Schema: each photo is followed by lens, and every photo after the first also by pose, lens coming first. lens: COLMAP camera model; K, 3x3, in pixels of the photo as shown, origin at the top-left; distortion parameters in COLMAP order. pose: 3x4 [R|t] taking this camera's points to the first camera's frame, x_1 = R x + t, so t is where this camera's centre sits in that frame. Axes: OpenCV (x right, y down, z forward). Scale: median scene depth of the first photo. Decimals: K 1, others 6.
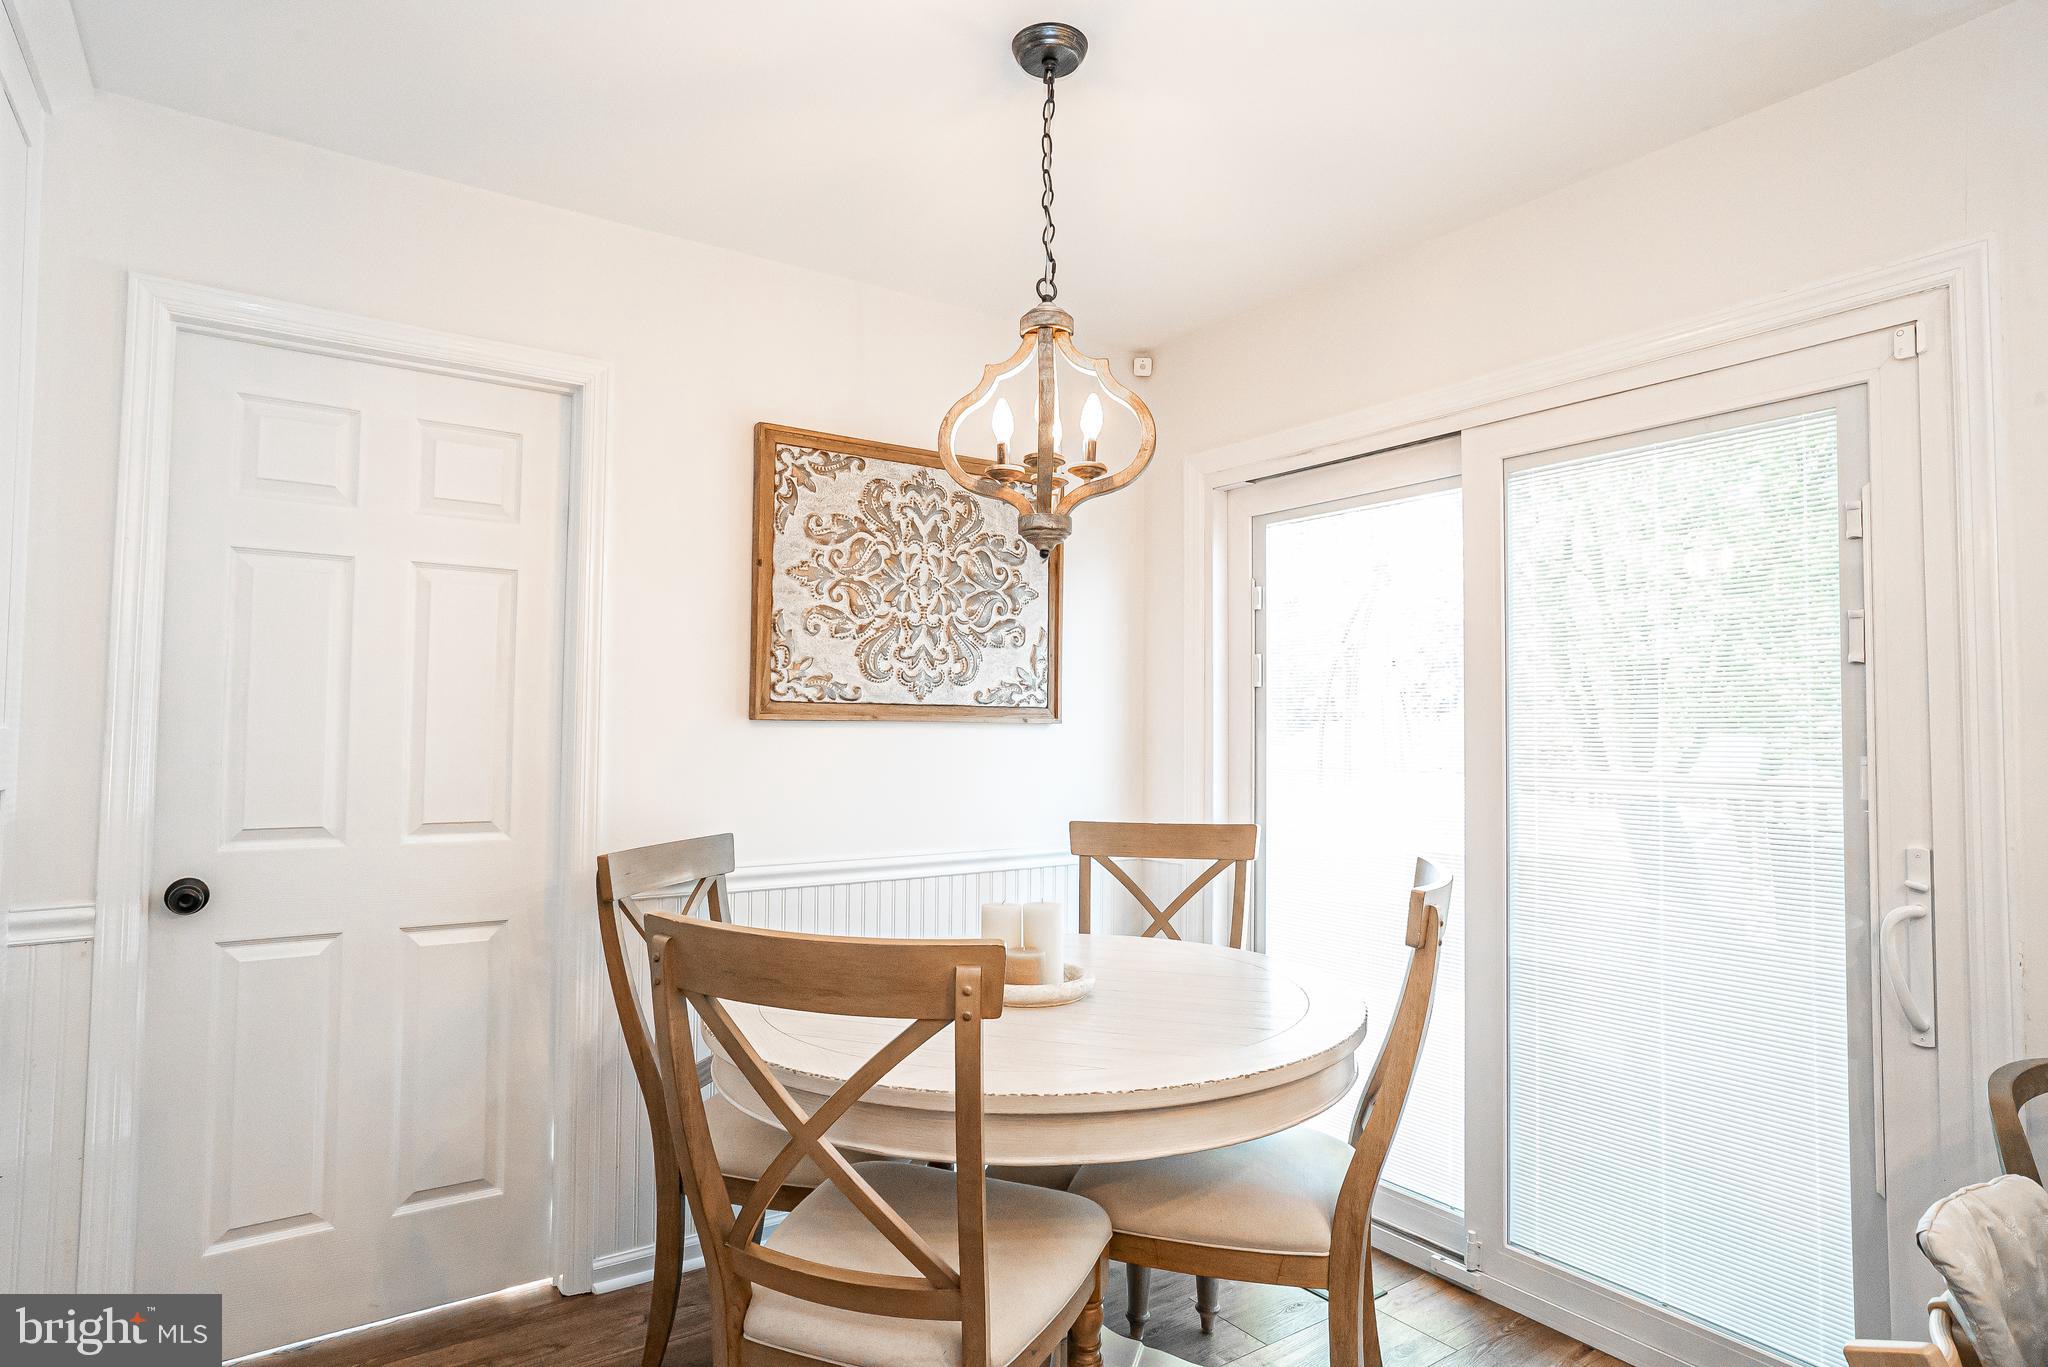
lens RADIAL K [[1123.7, 0, 1016.9], [0, 1123.7, 684.0], [0, 0, 1]] dist [-0.055681, 0.041602]
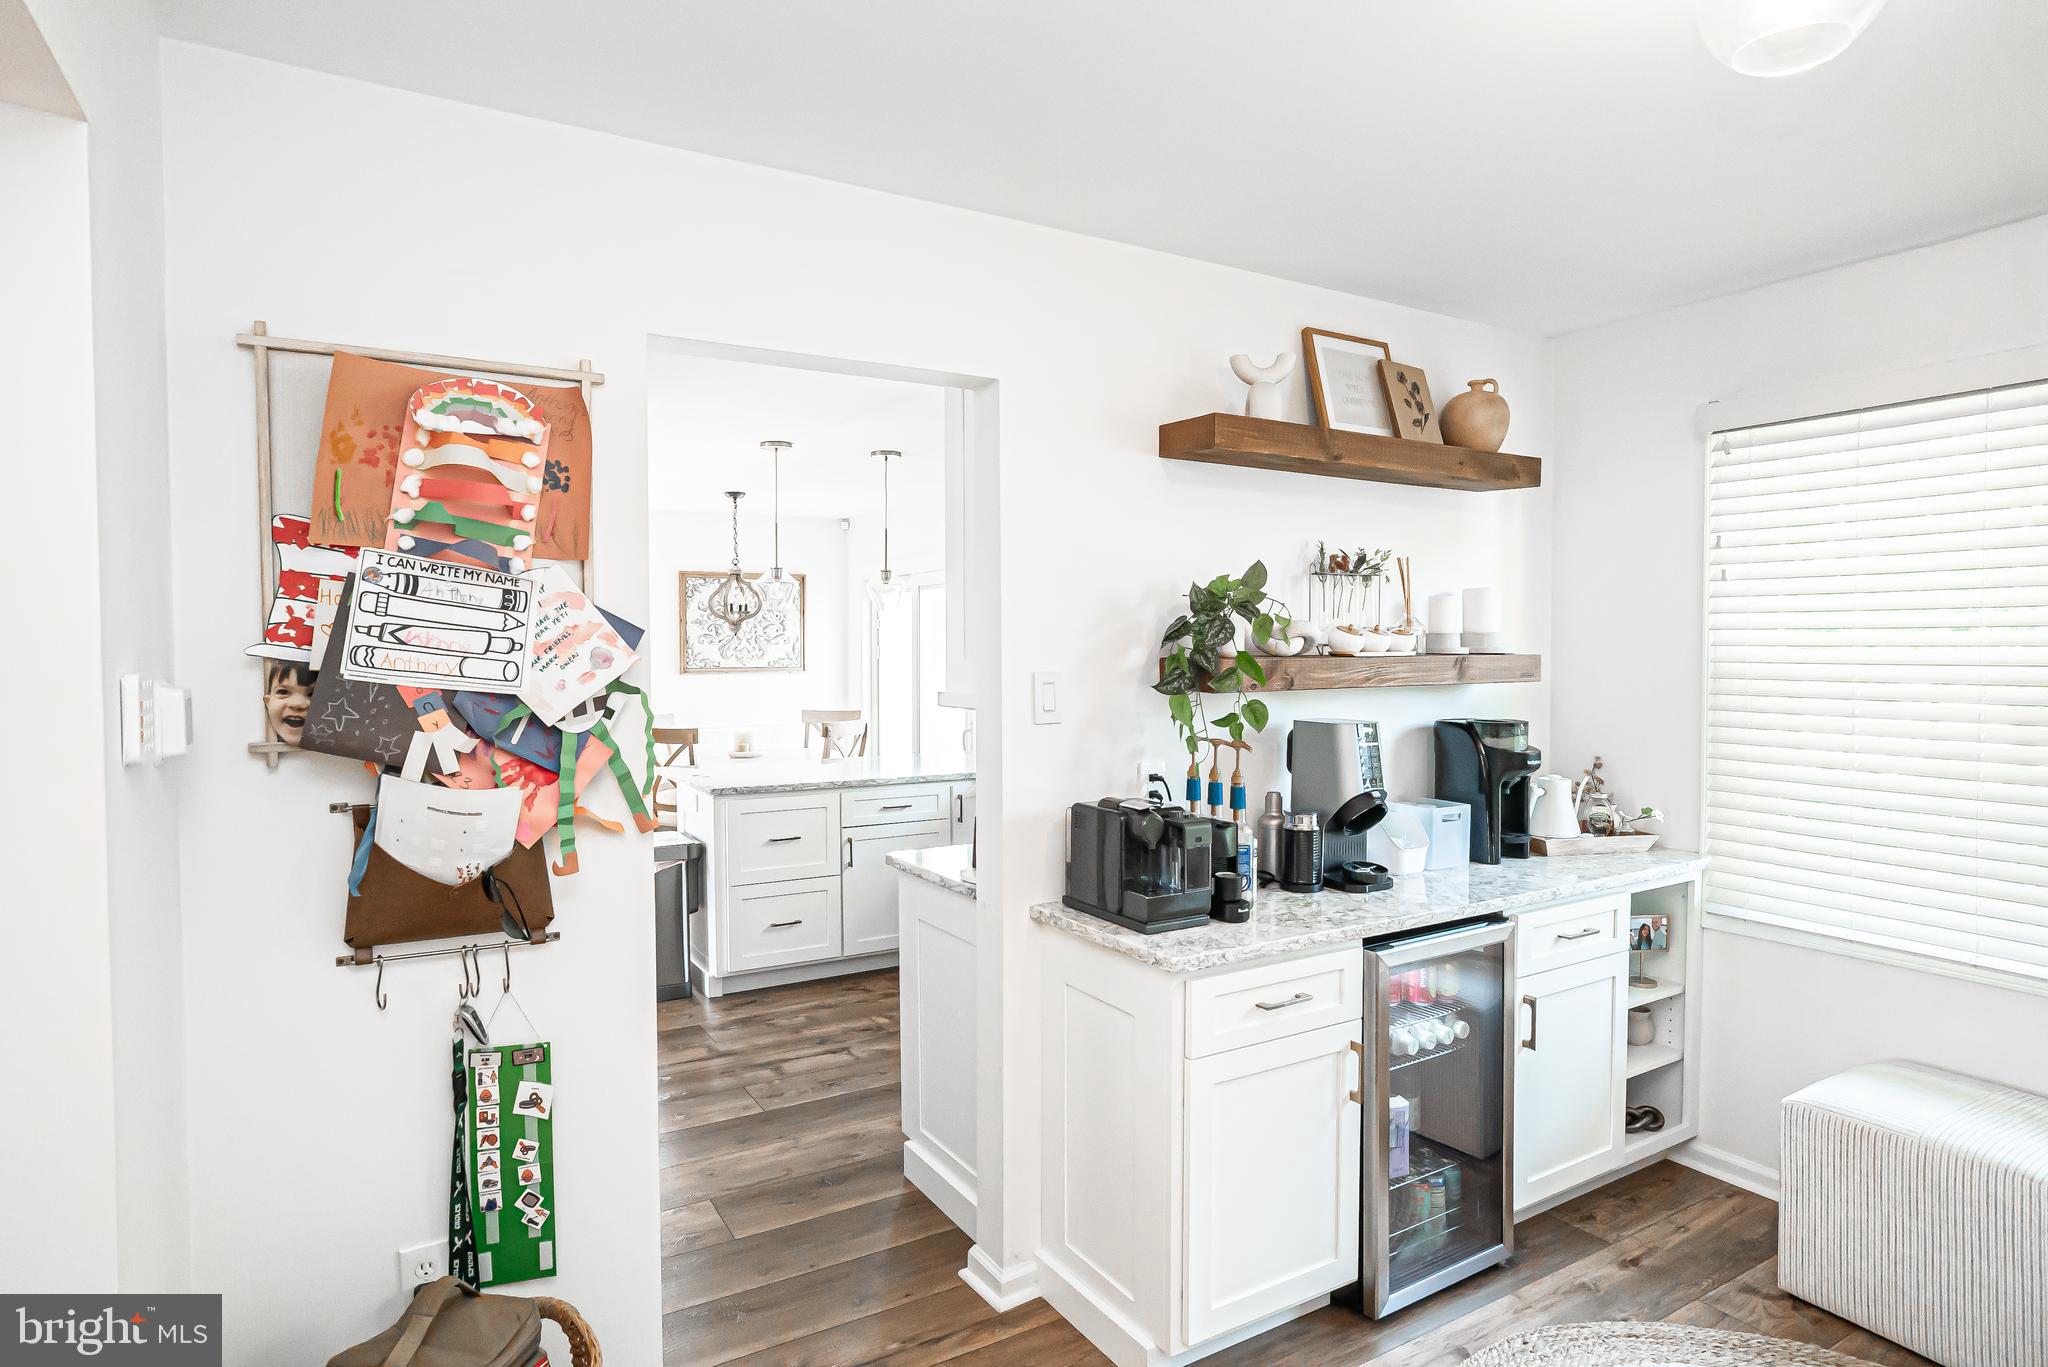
lens RADIAL K [[1123.7, 0, 1016.9], [0, 1123.7, 684.0], [0, 0, 1]] dist [-0.055681, 0.041602]
pose [[0.997473, -0.006694, -0.070728, 0.794942], [0.012064, 0.997052, 0.075774, -0.145080], [0.070012, -0.076436, 0.994613, -1.725548]]
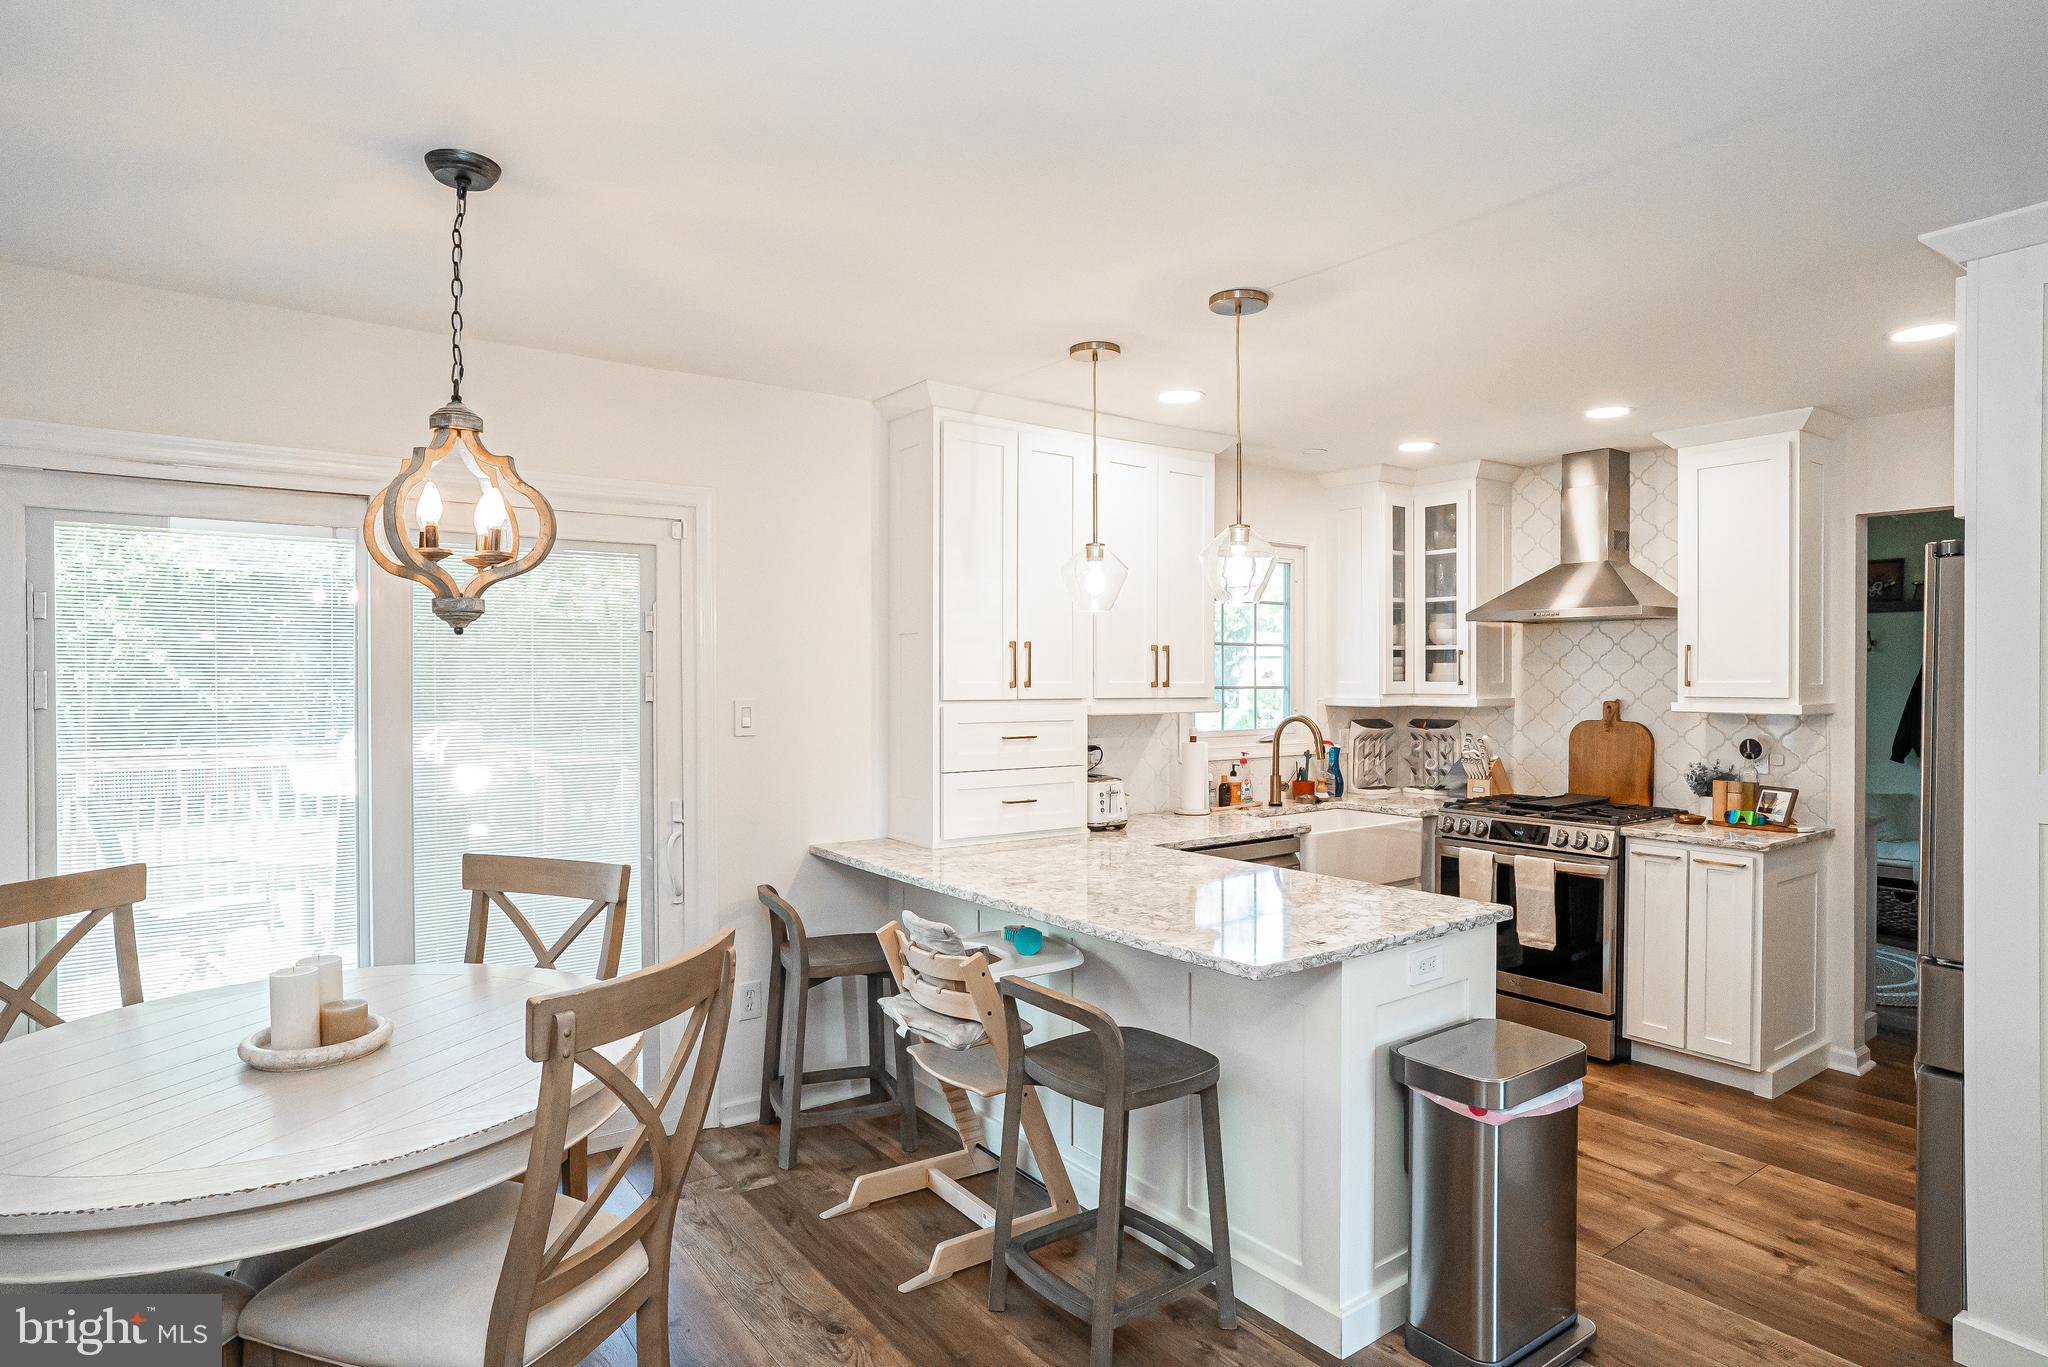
lens RADIAL K [[1123.7, 0, 1016.9], [0, 1123.7, 684.0], [0, 0, 1]] dist [-0.055681, 0.041602]
pose [[-0.024371, -0.015050, 0.999590, -0.719735], [-0.042015, 0.999019, 0.014017, -0.066491], [-0.998820, -0.041657, -0.024979, 0.305642]]
